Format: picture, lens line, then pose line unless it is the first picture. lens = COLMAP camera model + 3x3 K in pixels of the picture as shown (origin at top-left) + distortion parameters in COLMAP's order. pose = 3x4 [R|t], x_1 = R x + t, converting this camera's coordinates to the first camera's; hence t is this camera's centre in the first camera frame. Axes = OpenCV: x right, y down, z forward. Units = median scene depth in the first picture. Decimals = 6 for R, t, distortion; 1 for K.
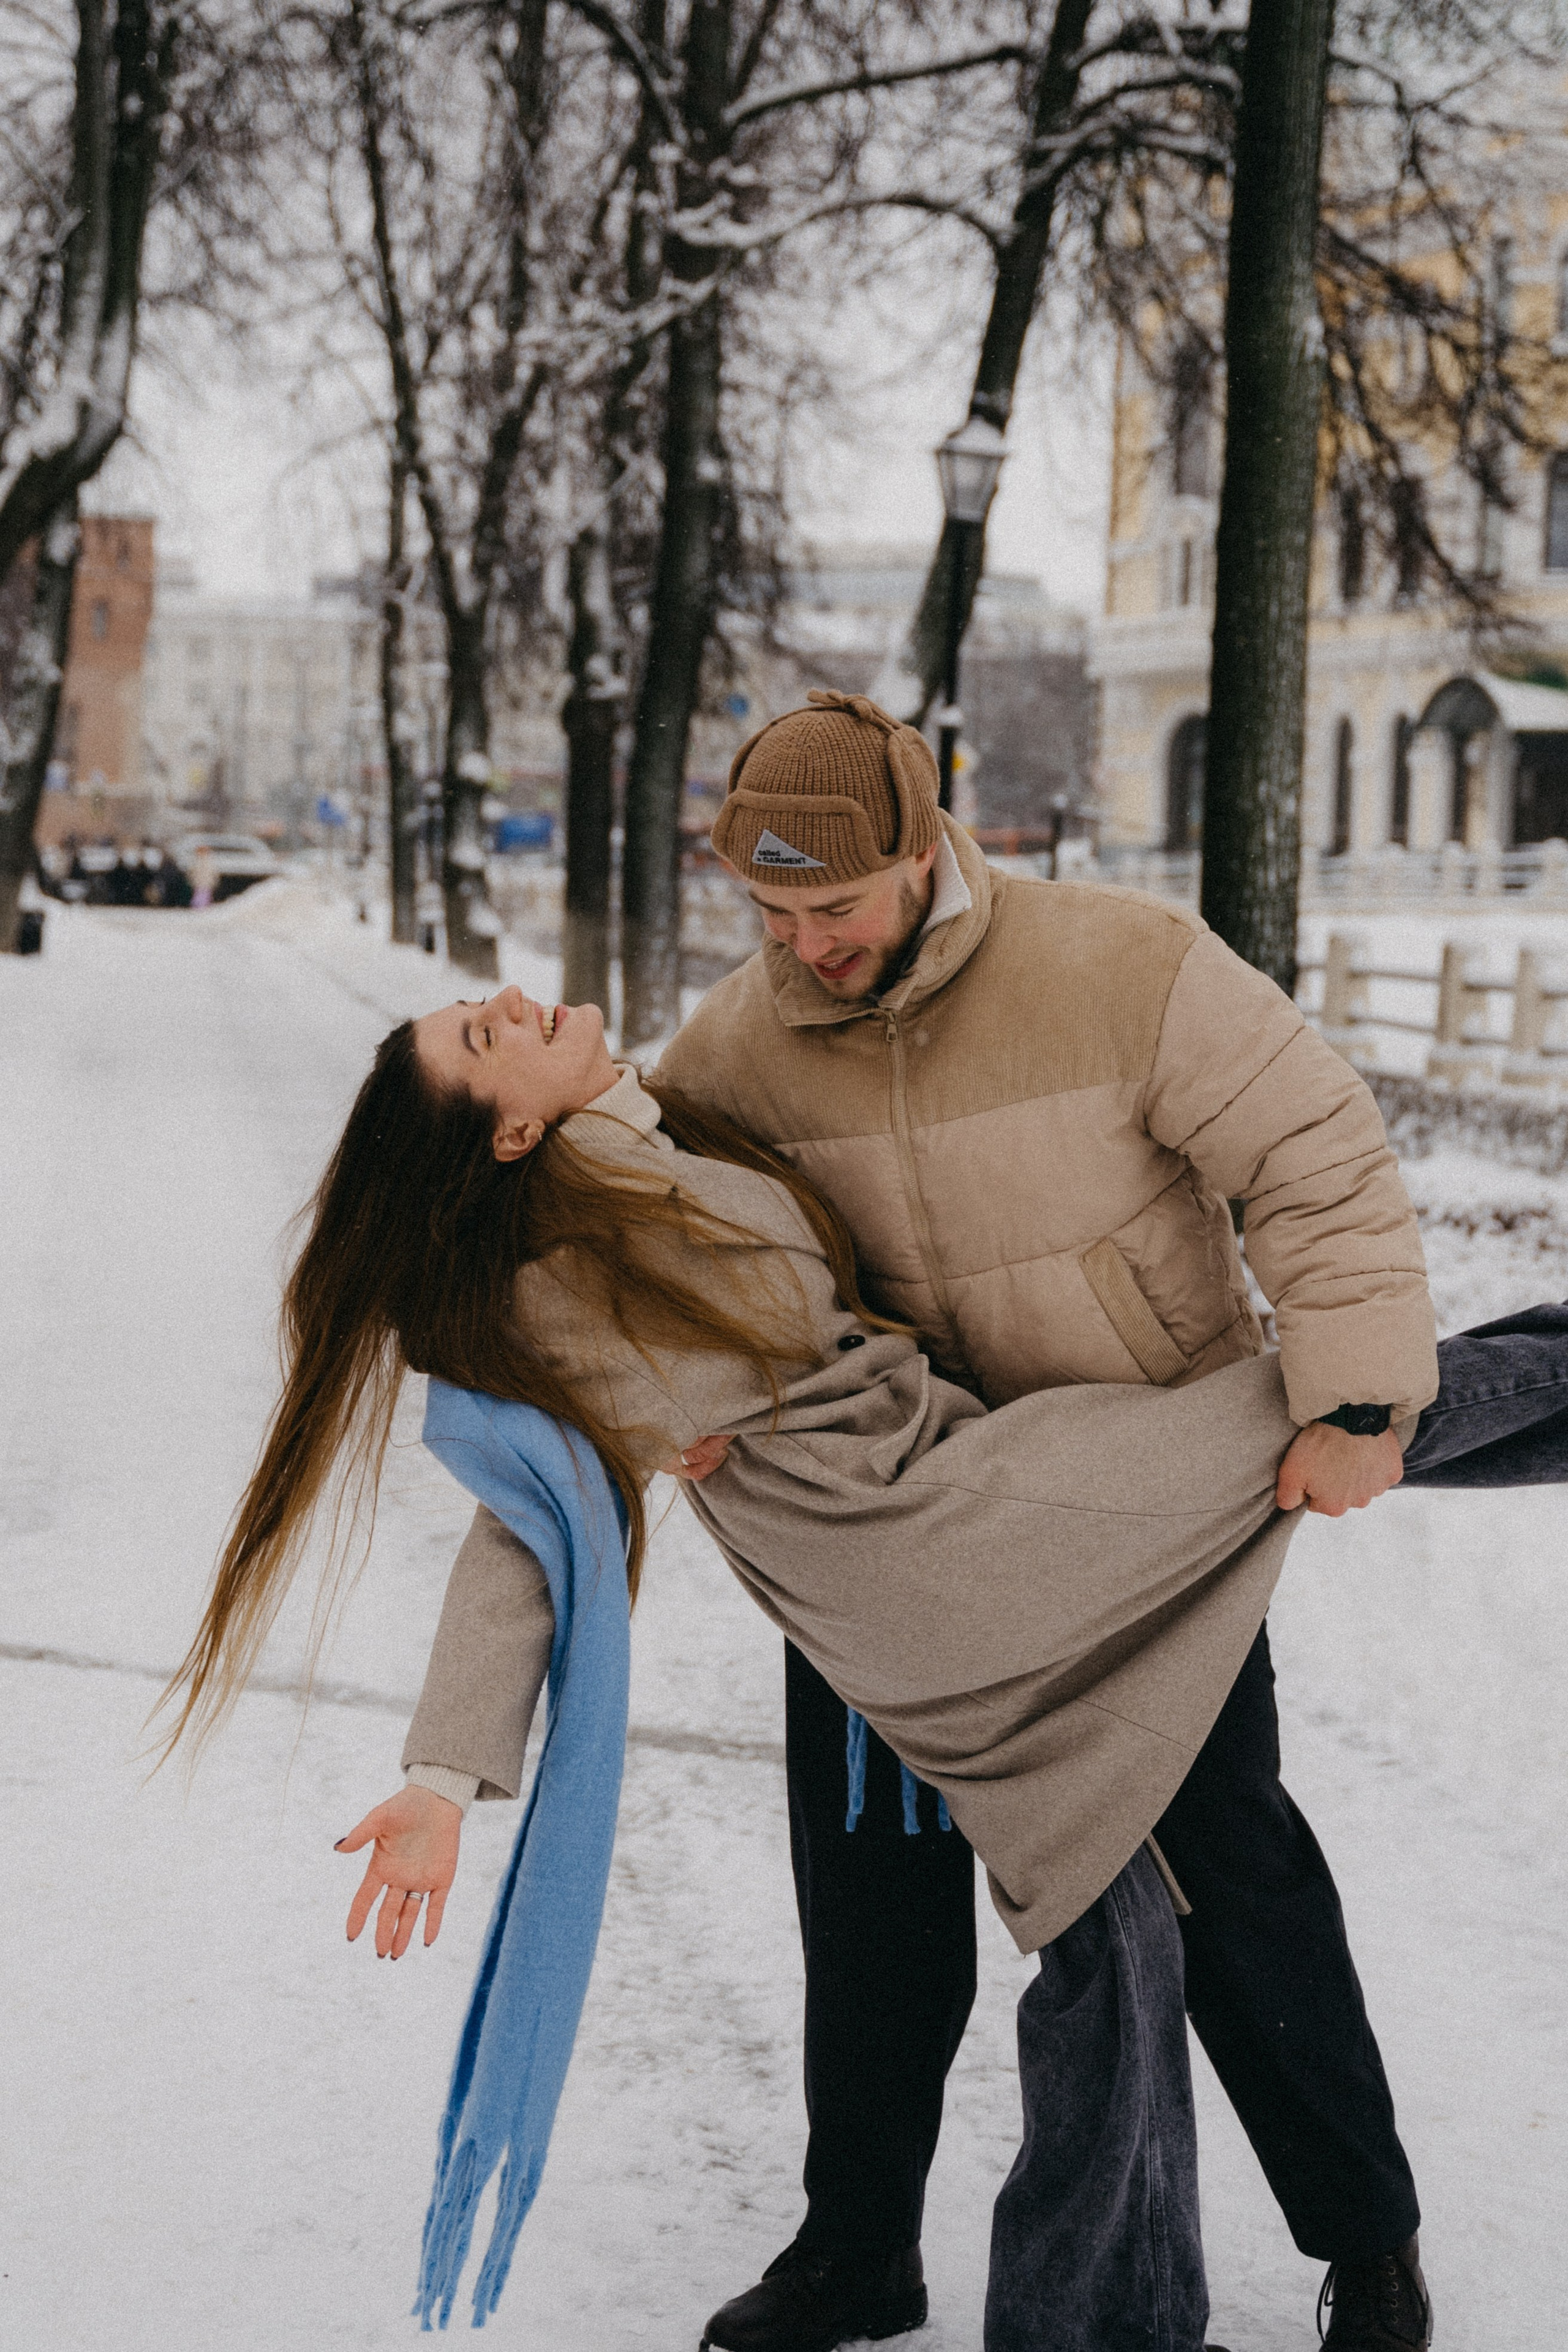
lens RADIAL K [[4134.9, 0, 776.0], [0, 4134.9, 1242.0], [0, 0, 1]] dist [0.001123, 0.000000]
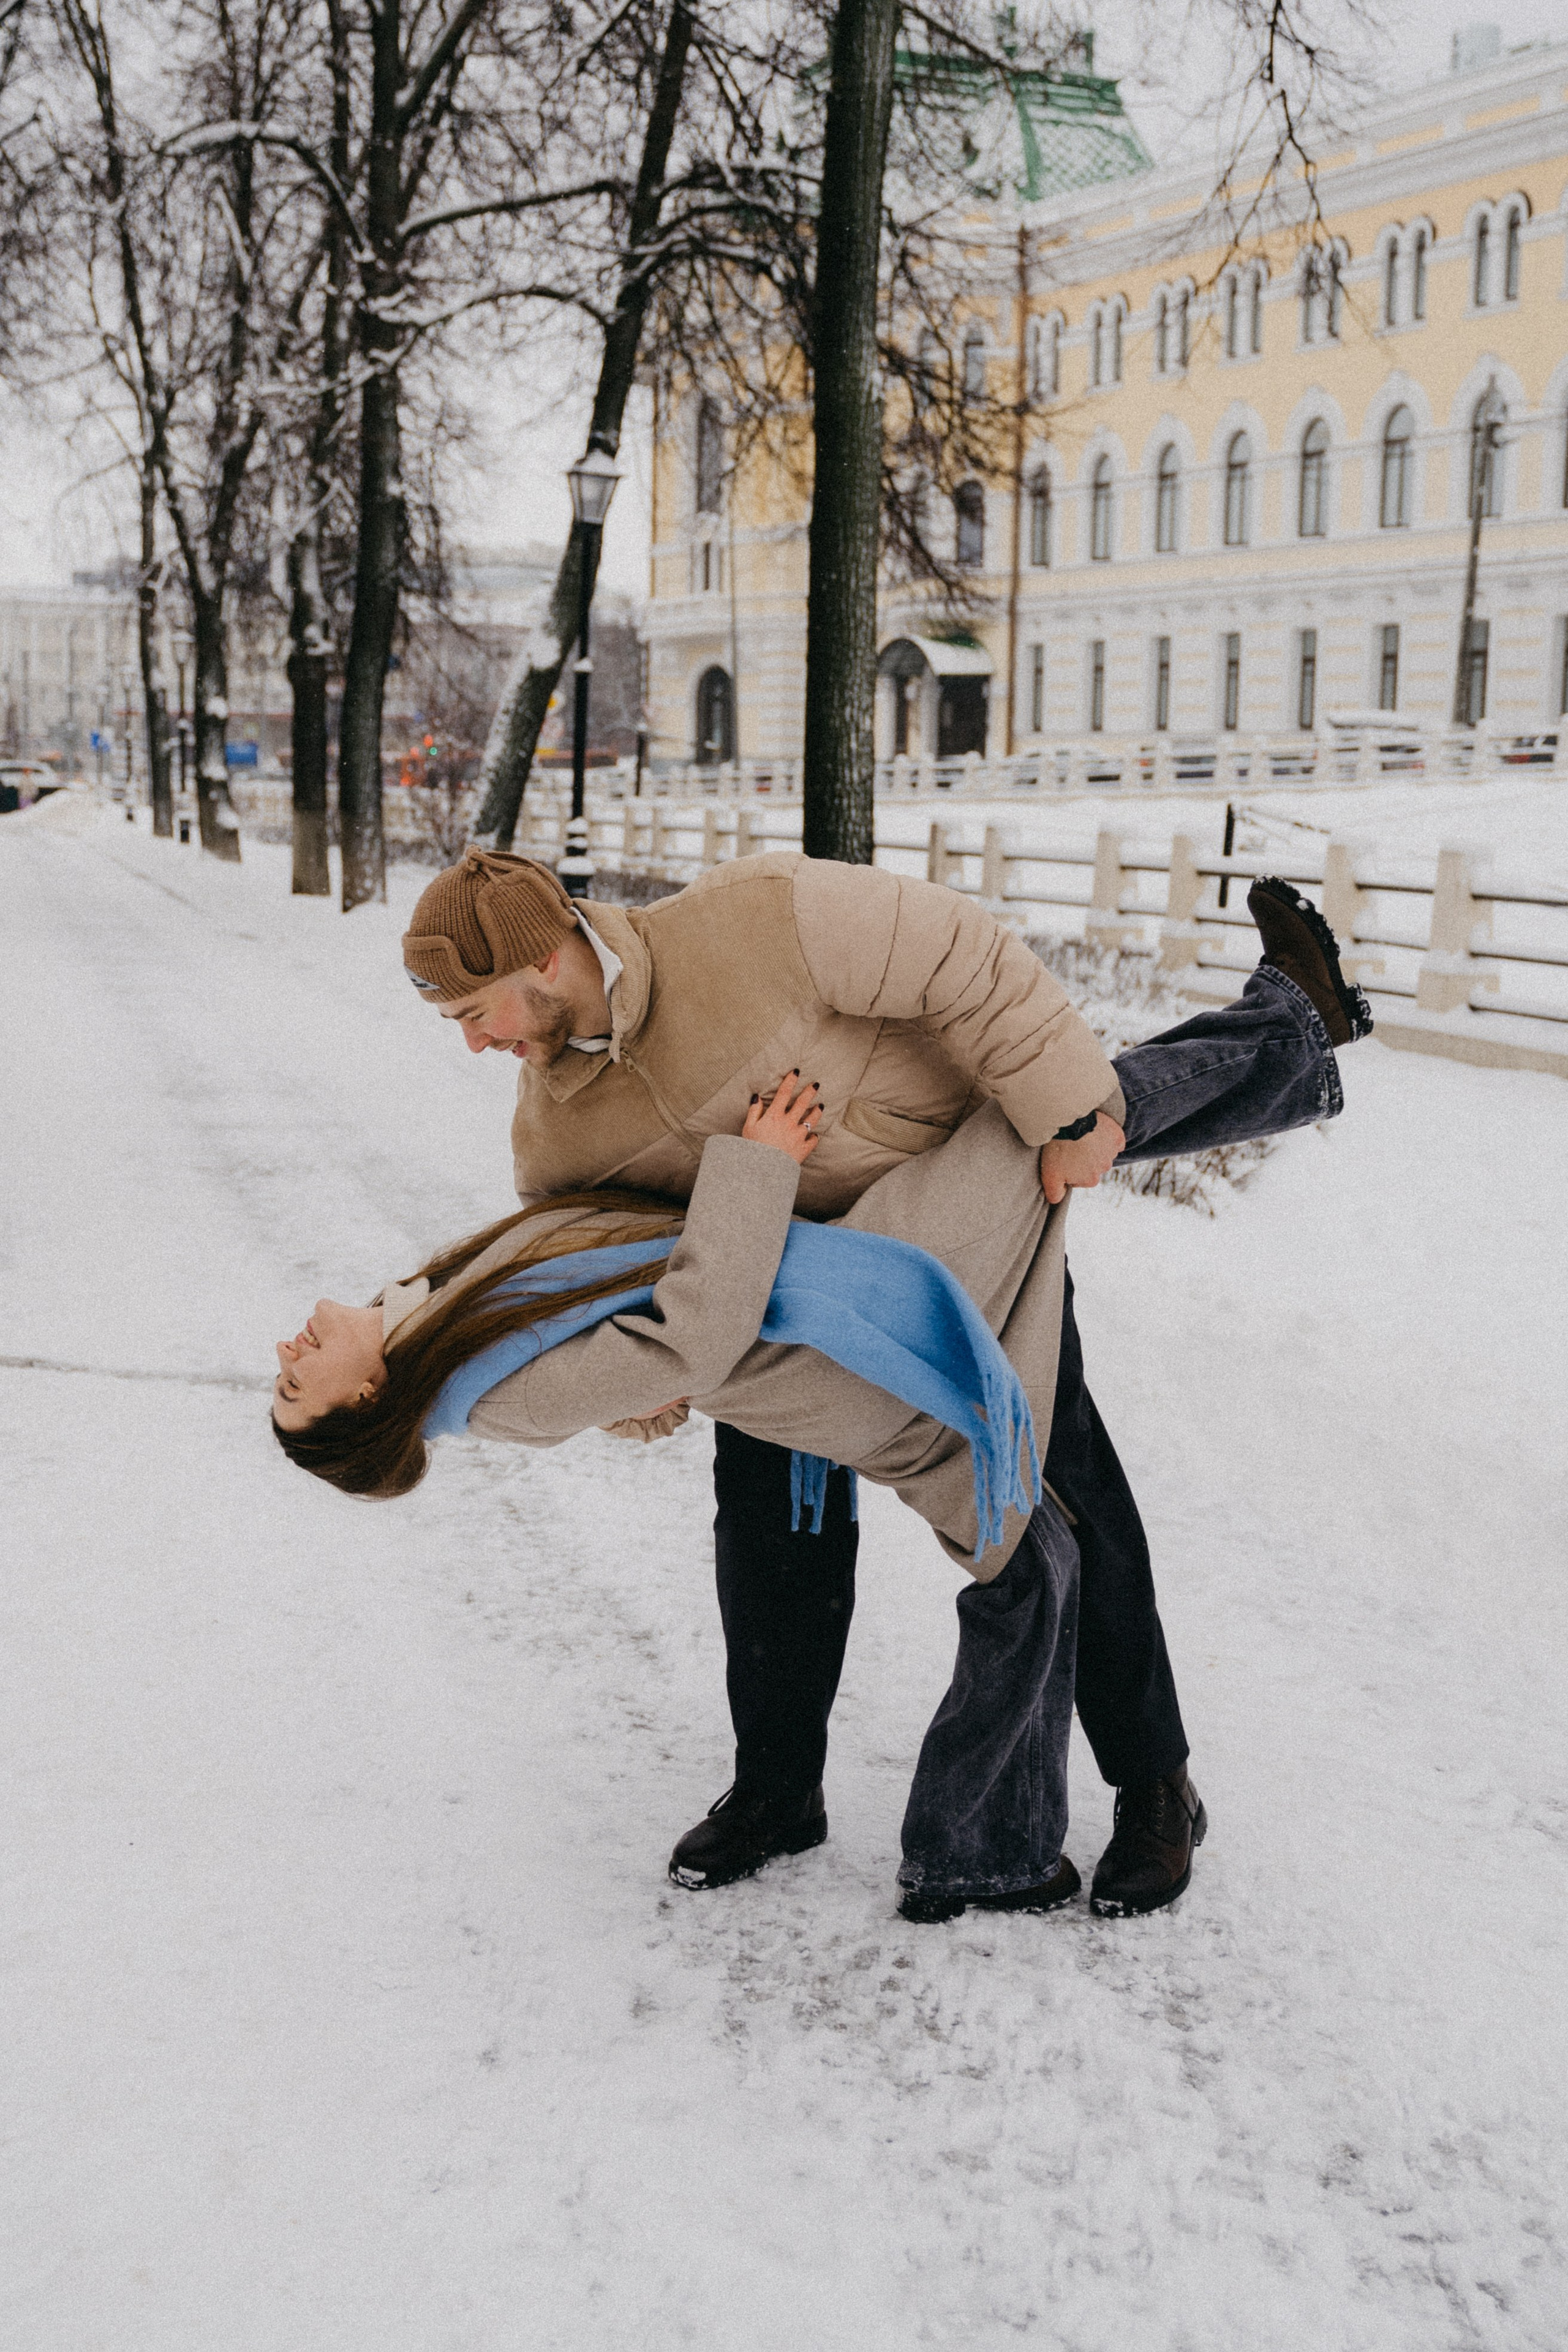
lens RADIAL K [[2882.3, 0, 778.8], [0, 2882.3, 1193.3], [0, 0, 1]] dist [0.000999, 0.000000]
pose [[0.992097, -0.030229, 0.121774, -0.013499], [0.023718, 0.998228, 0.054568, -0.000193], [-0.123208, -0.051248, 0.991057, 0.012091]]
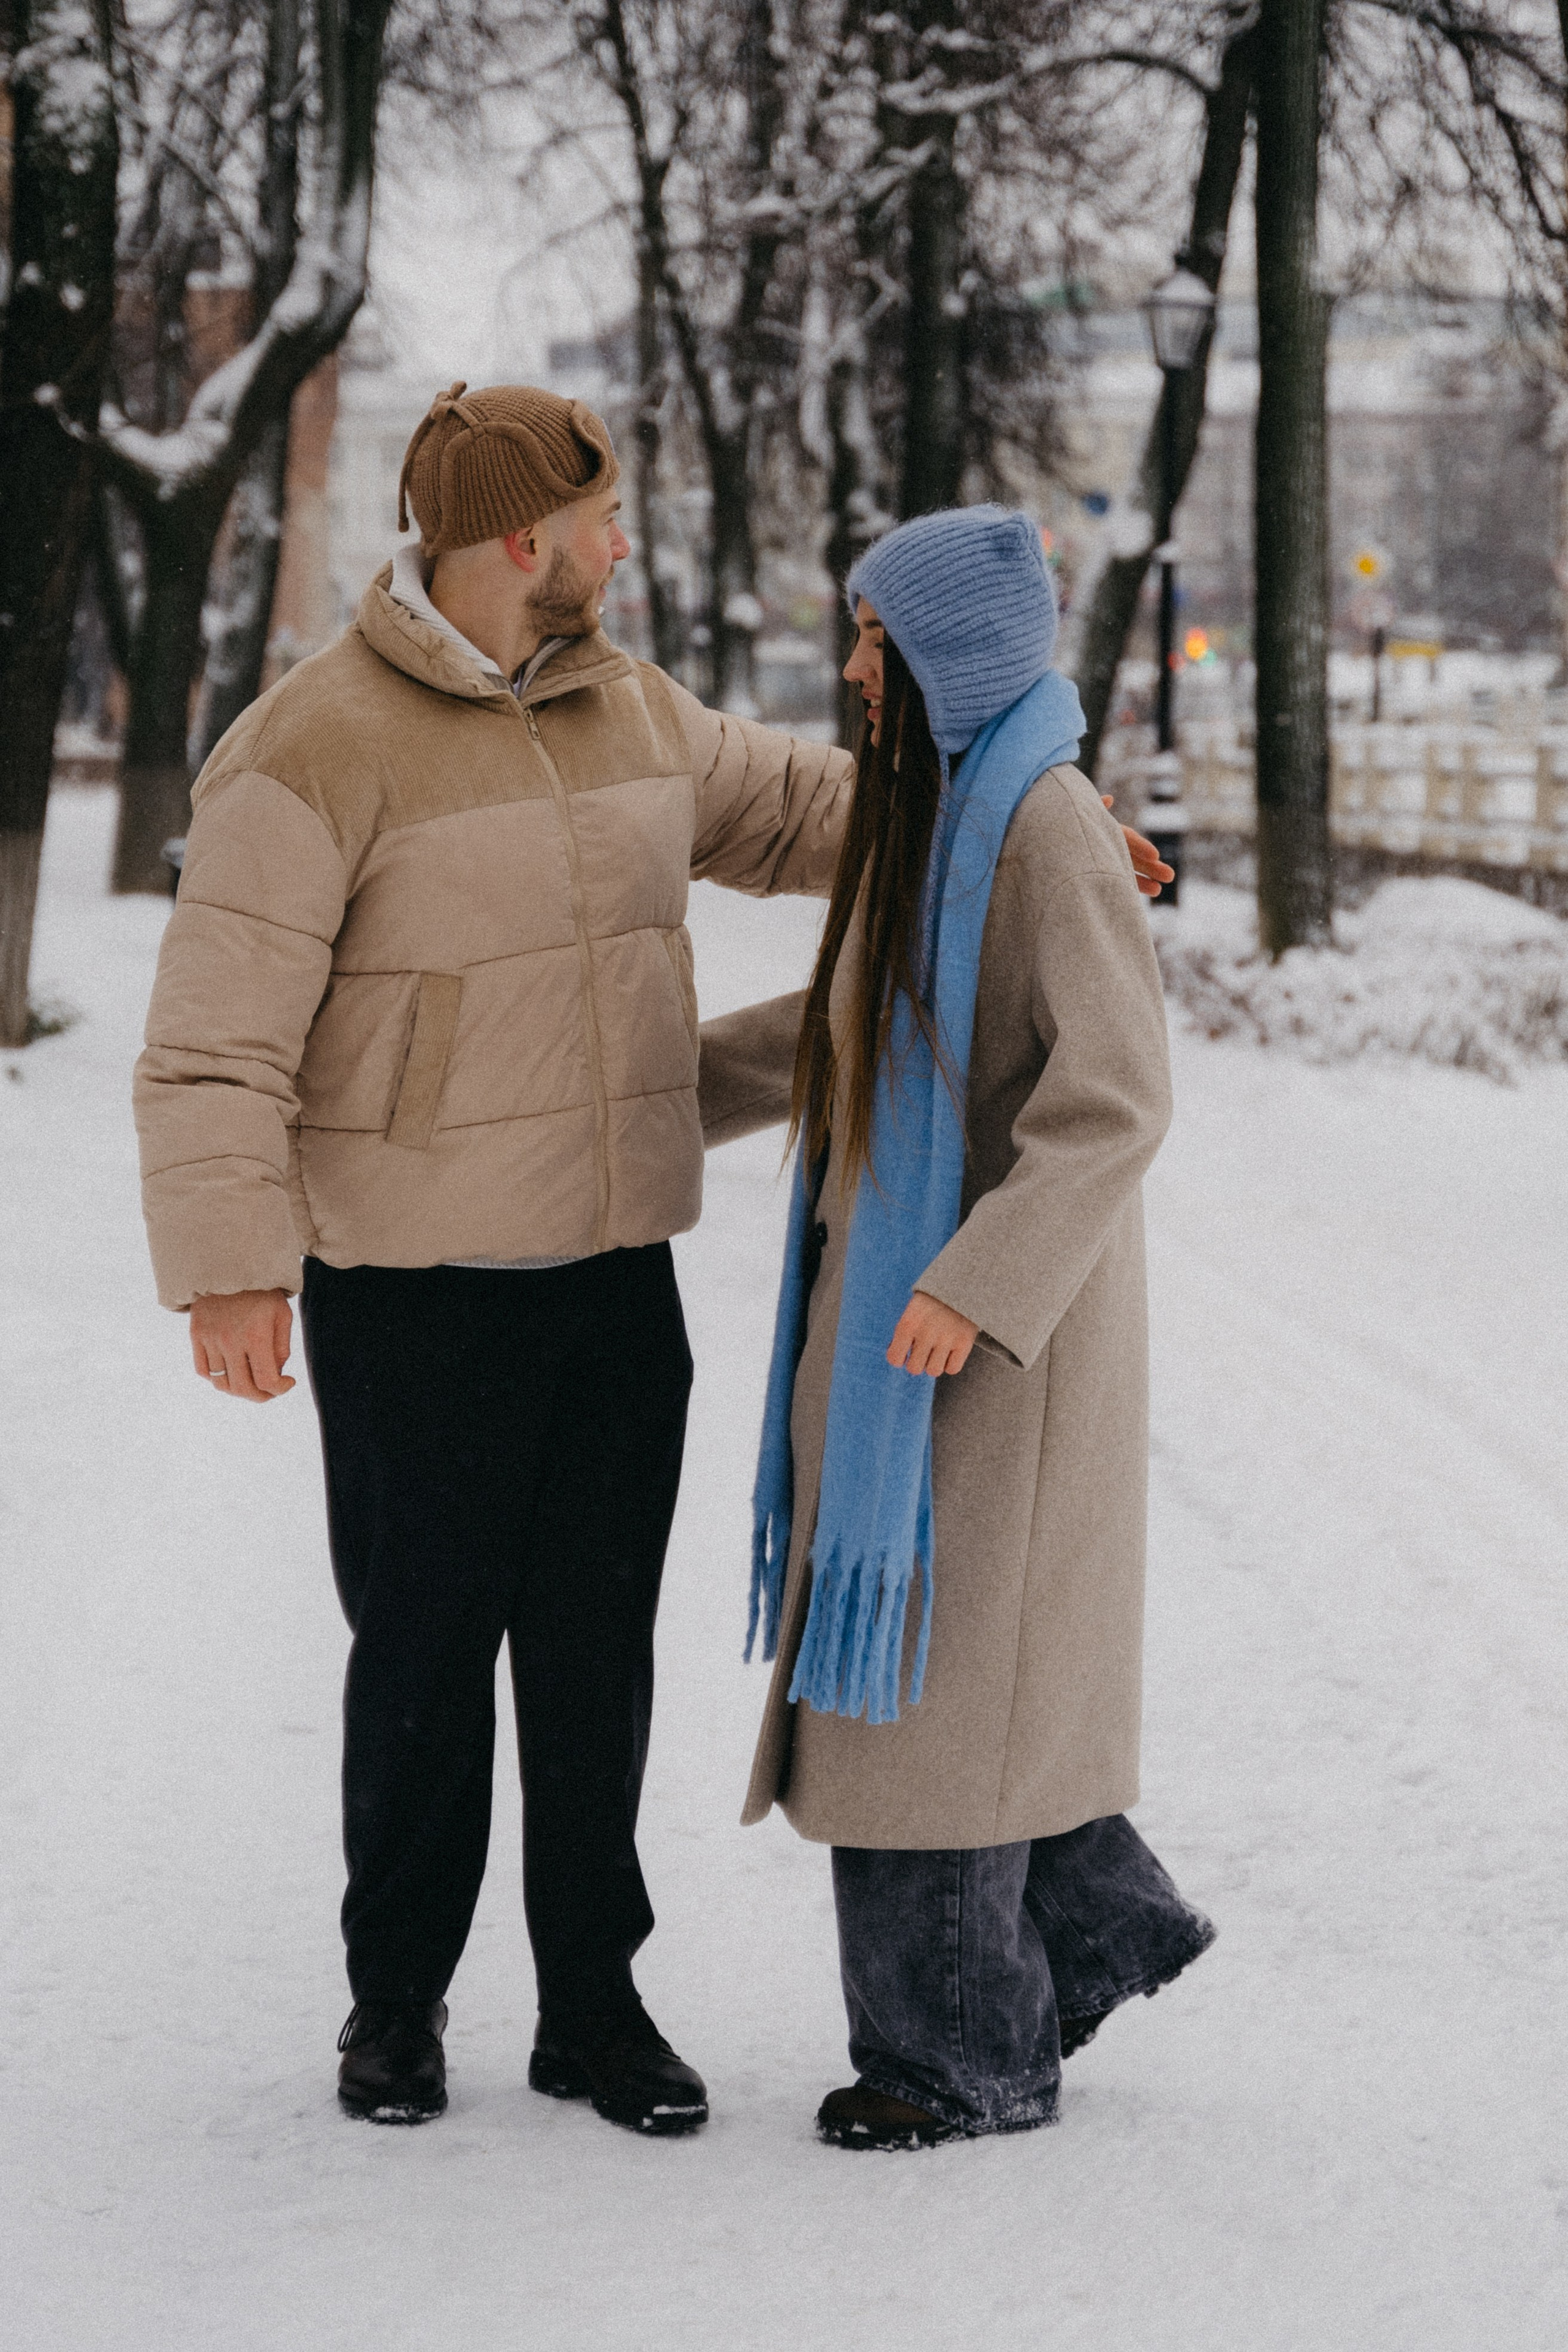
lens RADIAL K [[5808.4, 0, 784.3], [0, 5808.4, 1180.6], [0, 0, 1]] dist [0.023789, 0.000000]
pose [[0.996326, -0.039756, -0.075850, 0.041307], [0.038870, 0.999158, -0.013122, 0.039696], [0.076308, 0.010125, 0.997033, -0.393781]]
